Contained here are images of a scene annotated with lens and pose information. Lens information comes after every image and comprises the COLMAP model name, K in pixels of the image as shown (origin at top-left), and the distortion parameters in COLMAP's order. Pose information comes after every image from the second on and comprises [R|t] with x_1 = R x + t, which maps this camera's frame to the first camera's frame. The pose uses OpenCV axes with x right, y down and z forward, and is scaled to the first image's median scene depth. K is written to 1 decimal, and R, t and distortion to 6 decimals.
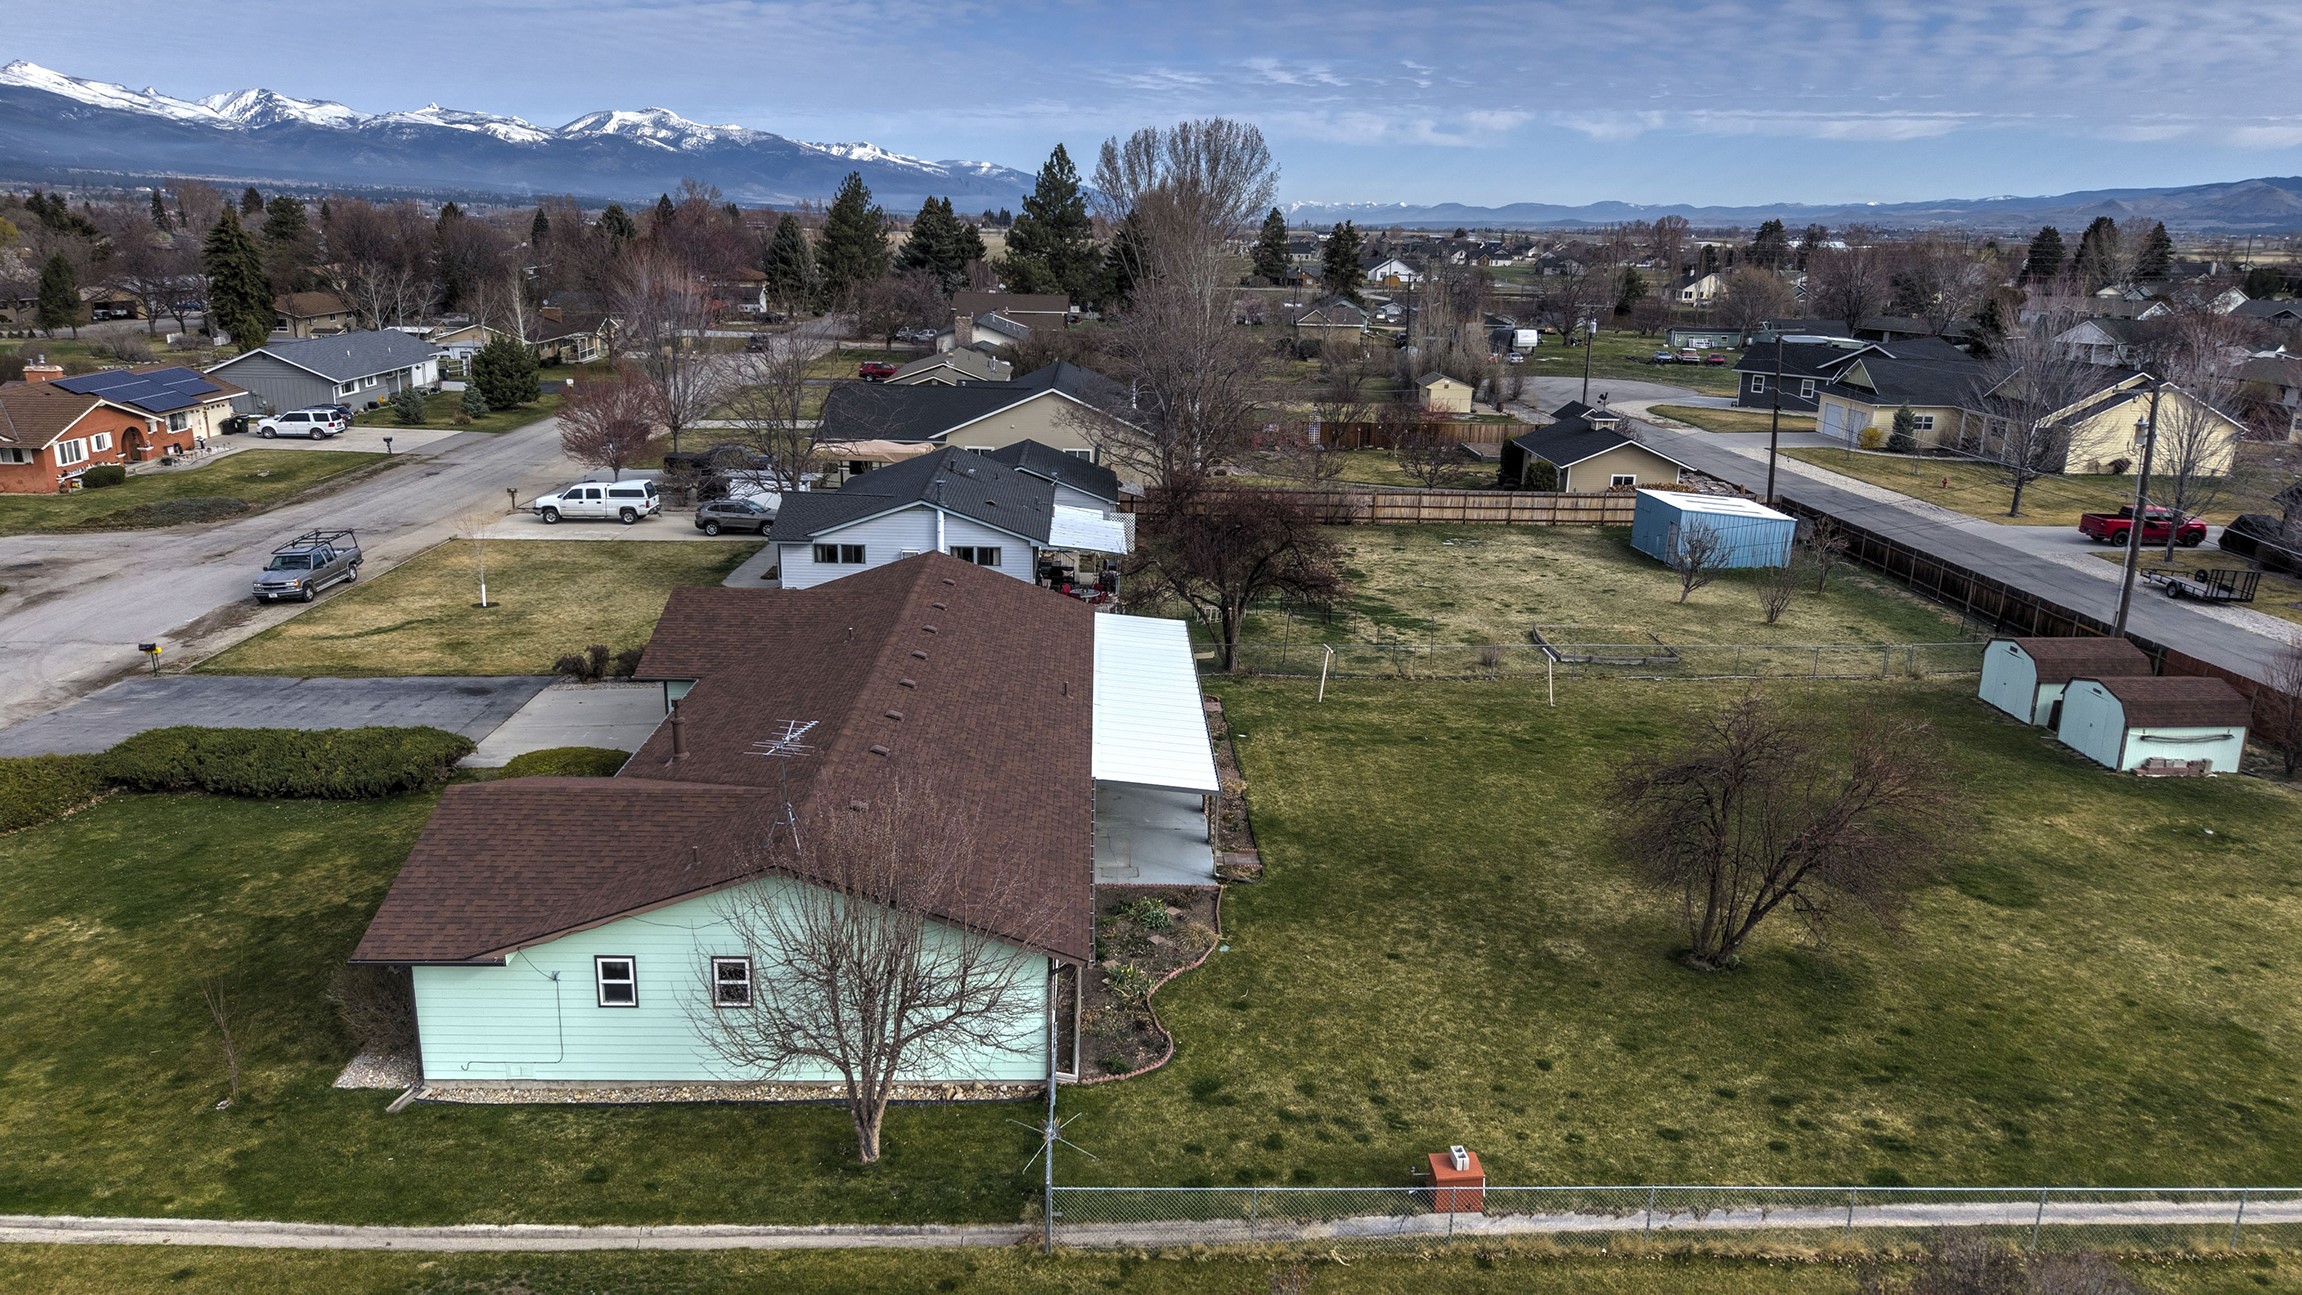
lens RADIAL K [[1541.1, 0, 1151.0], [0, 1541.1, 647.5], [0, 0, 1]] dist [0.004787, -0.006019]
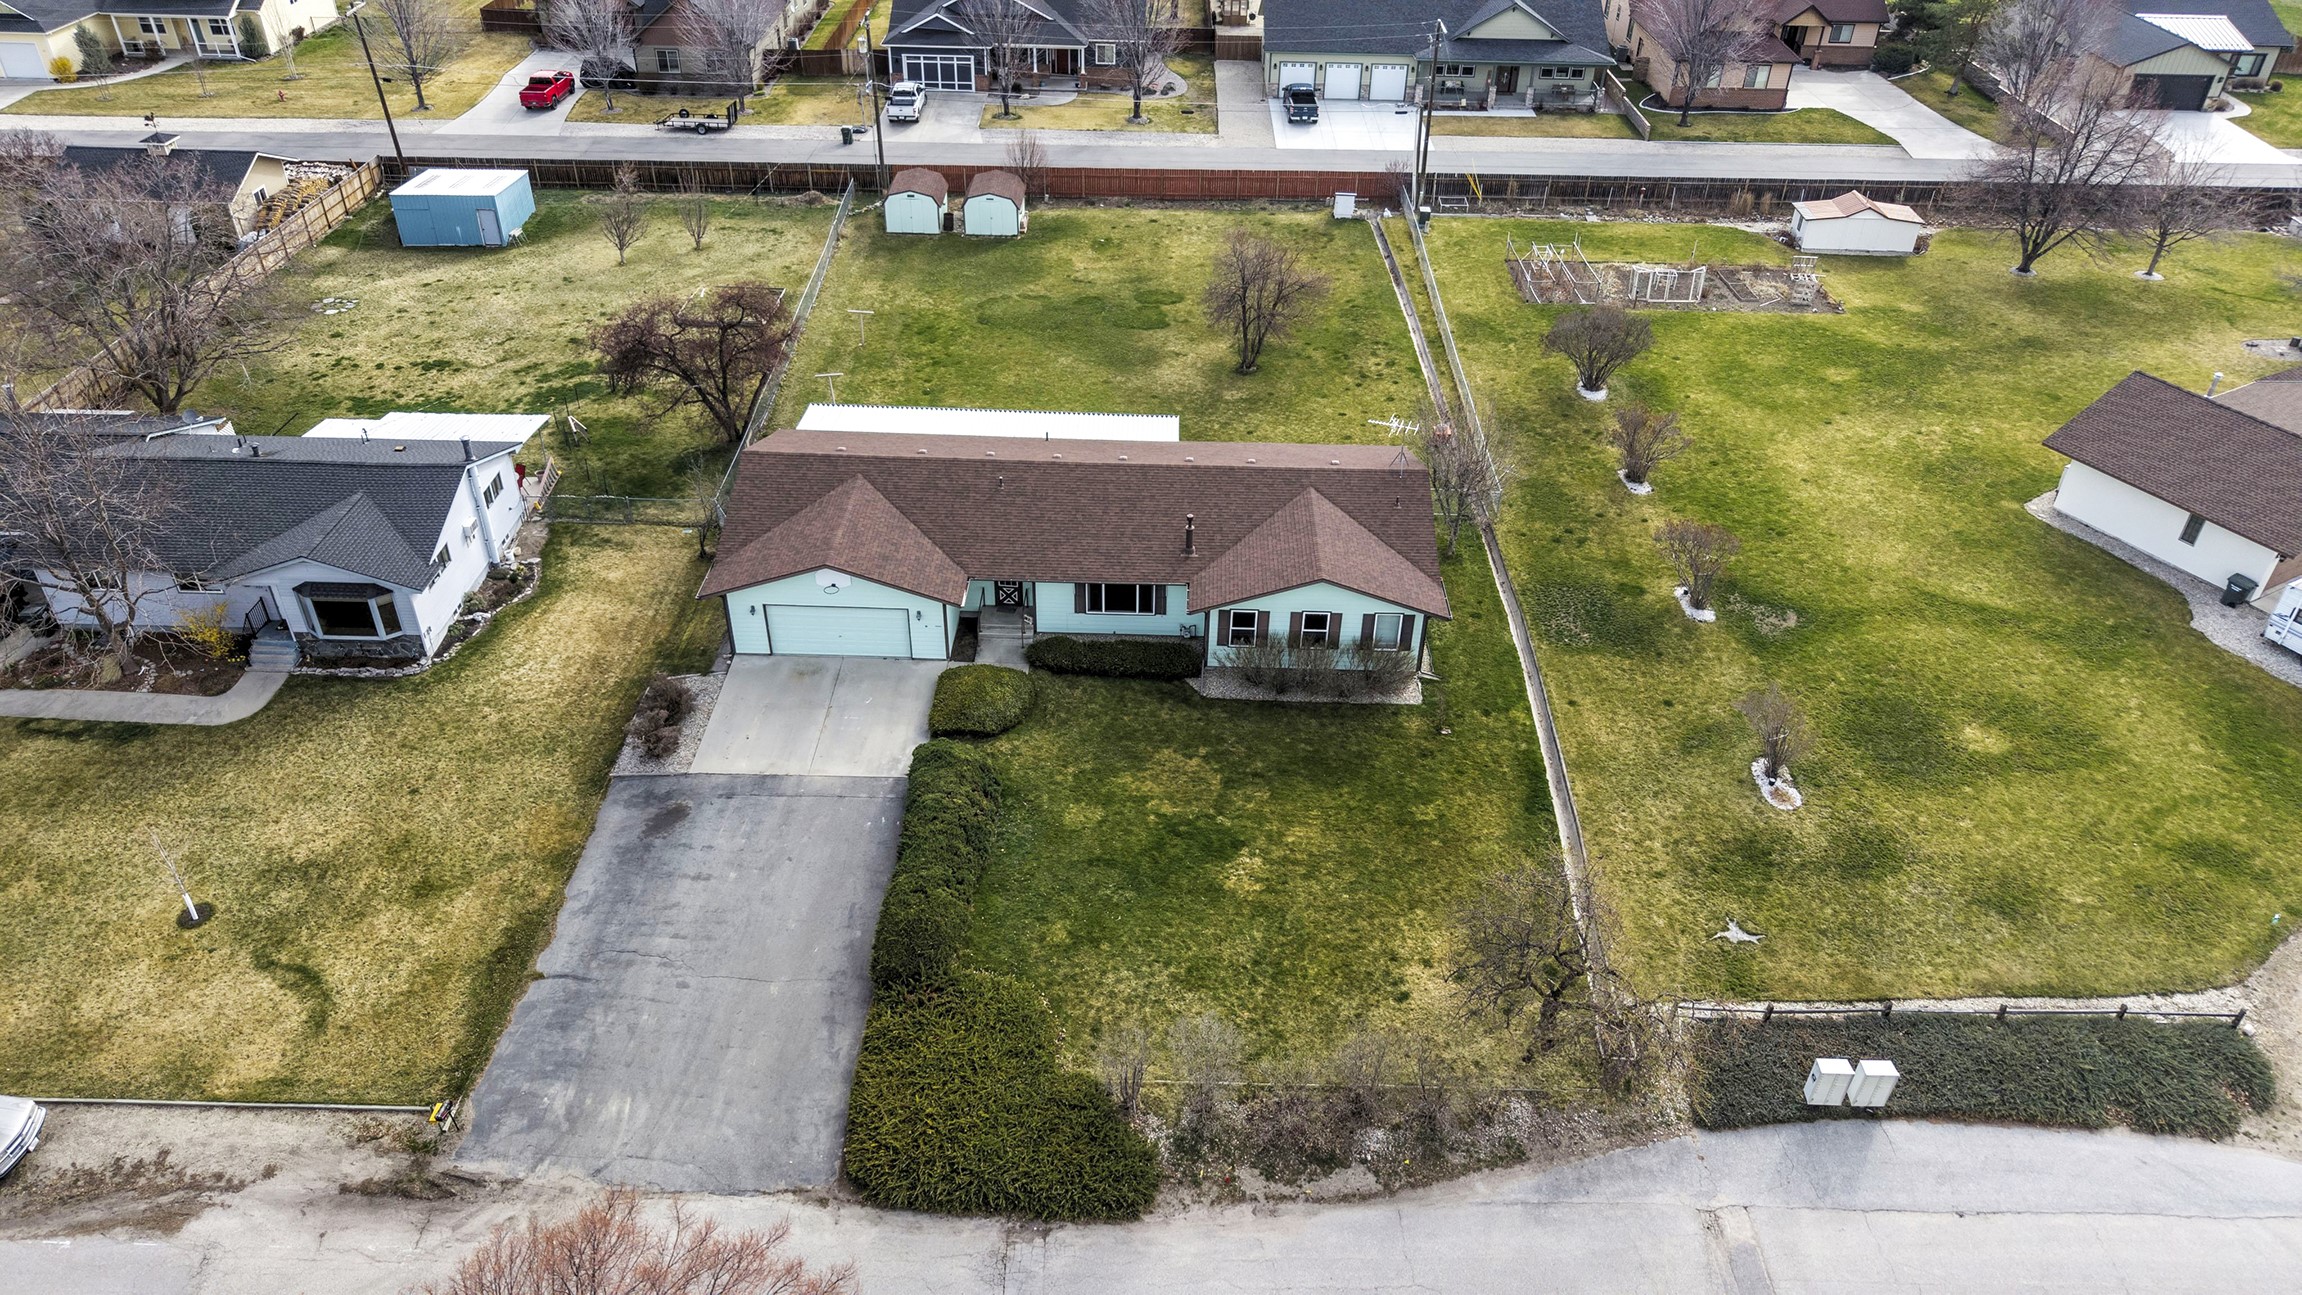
lens RADIAL K [[1469.5, 0, 1145.5], [0, 1469.5, 707.9], [0, 0, 1]] dist [0.159724, -0.338449]
pose [[0.053241, -0.621876, 0.781304, -1.143259], [0.254128, 0.765091, 0.591654, -0.509770], [-0.965704, 0.167051, 0.198770, 0.555087]]
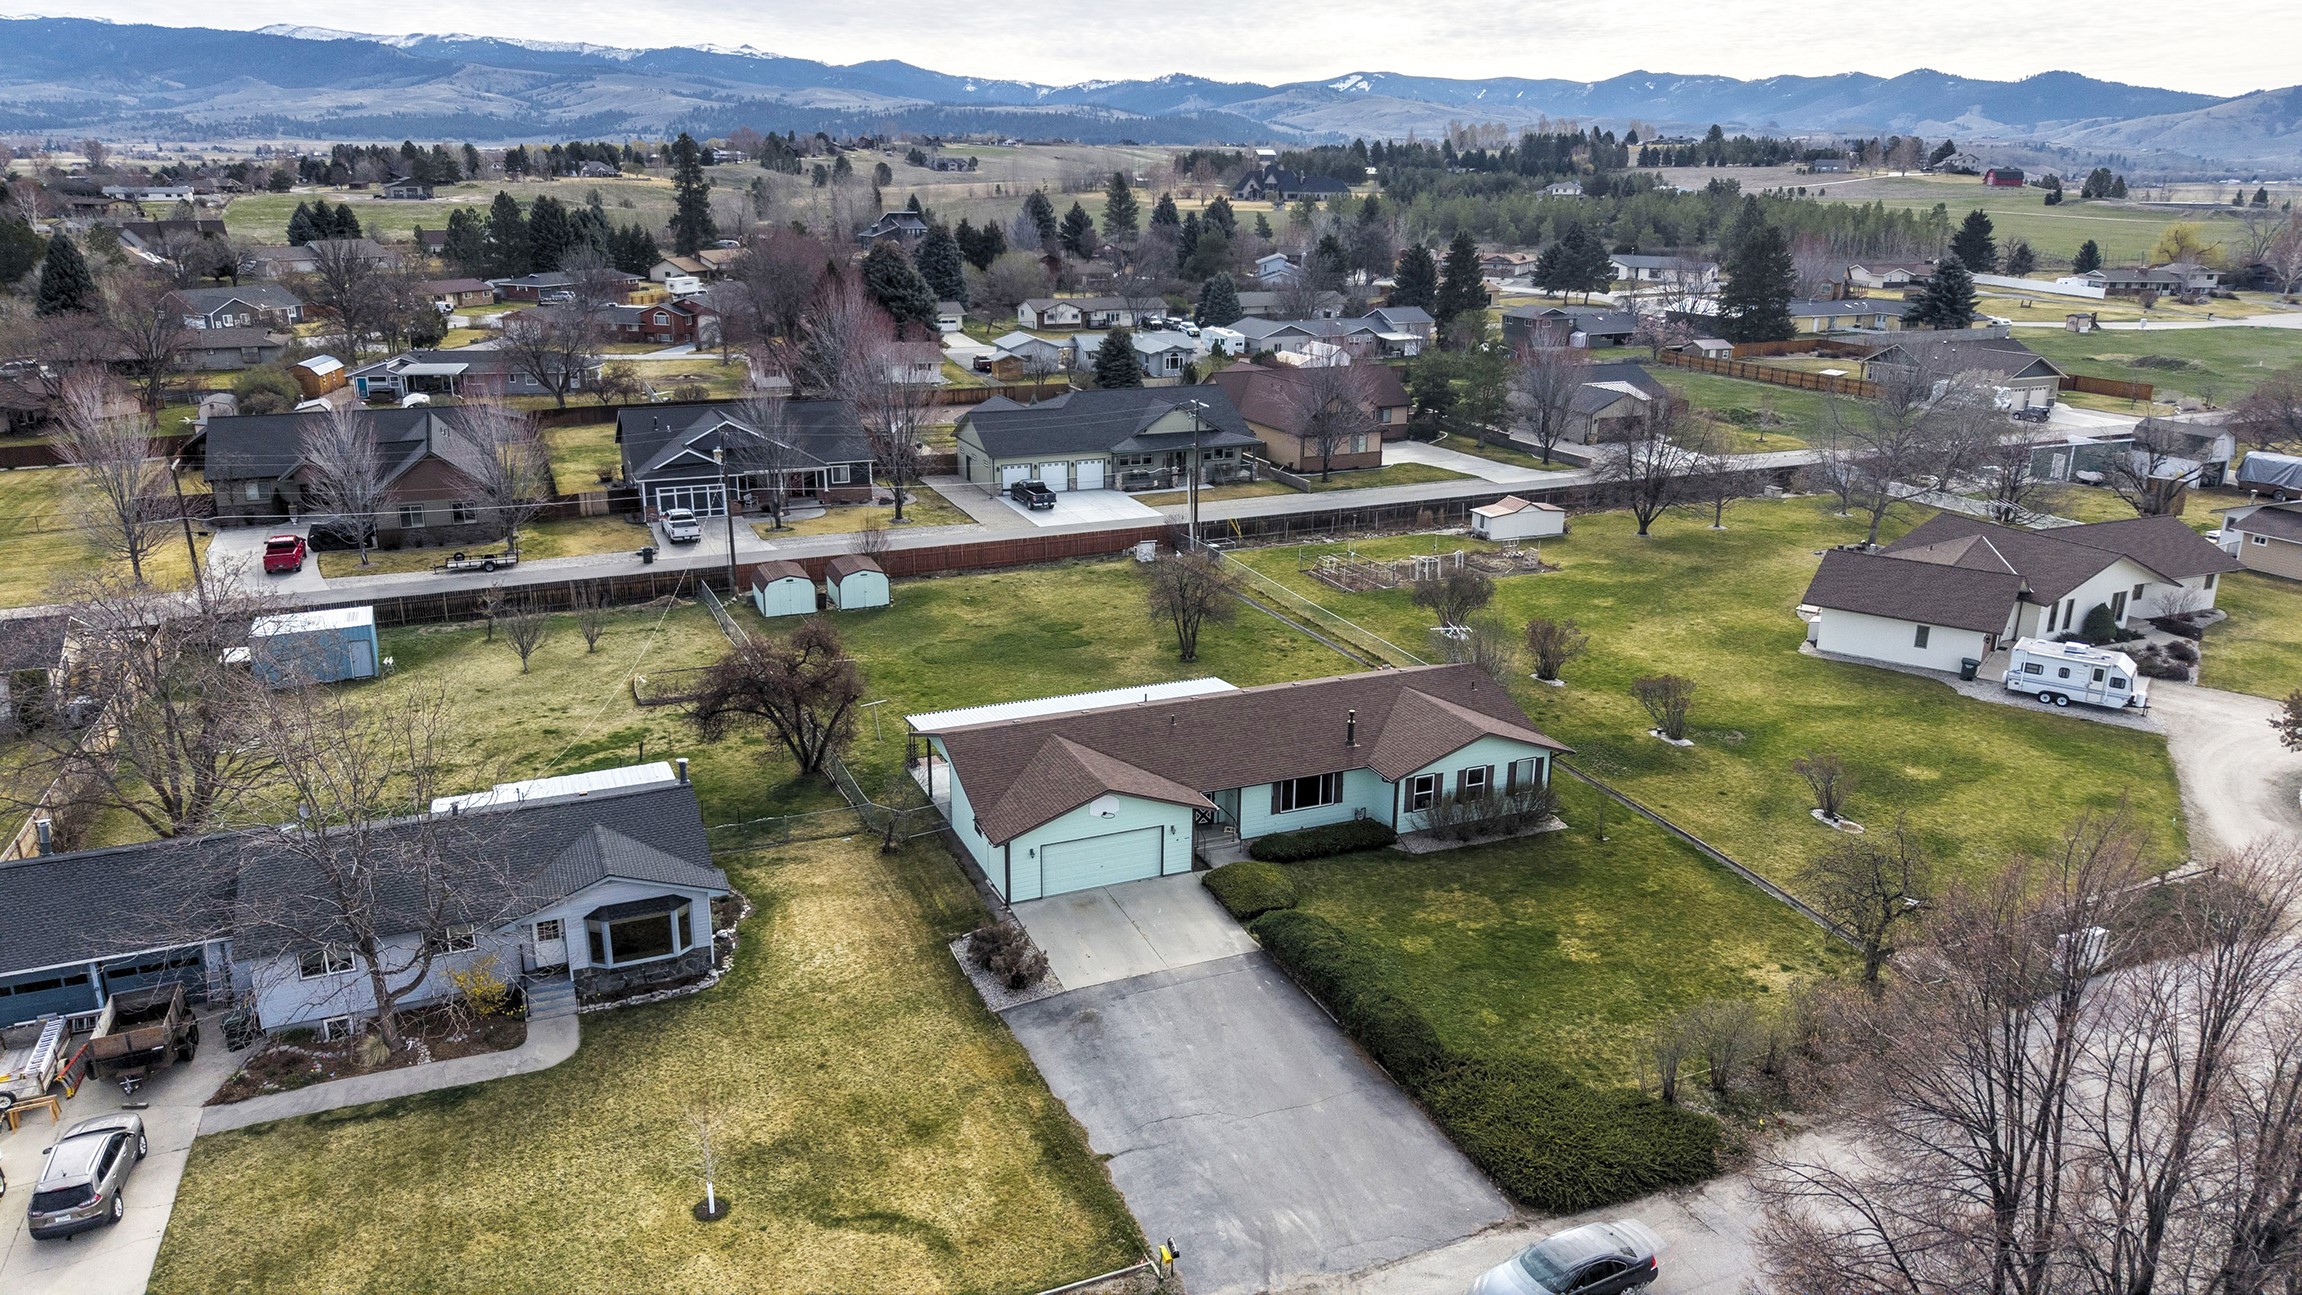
lens RADIAL K [[1534.4, 0, 1151.0], [0, 1534.4, 647.5], [0, 0, 1]] dist [0.036751, -0.050574]
pose [[-0.363918, -0.301223, 0.881379, -1.300577], [0.234505, 0.886151, 0.399680, -0.591227], [-0.901427, 0.352138, -0.251848, 1.180597]]
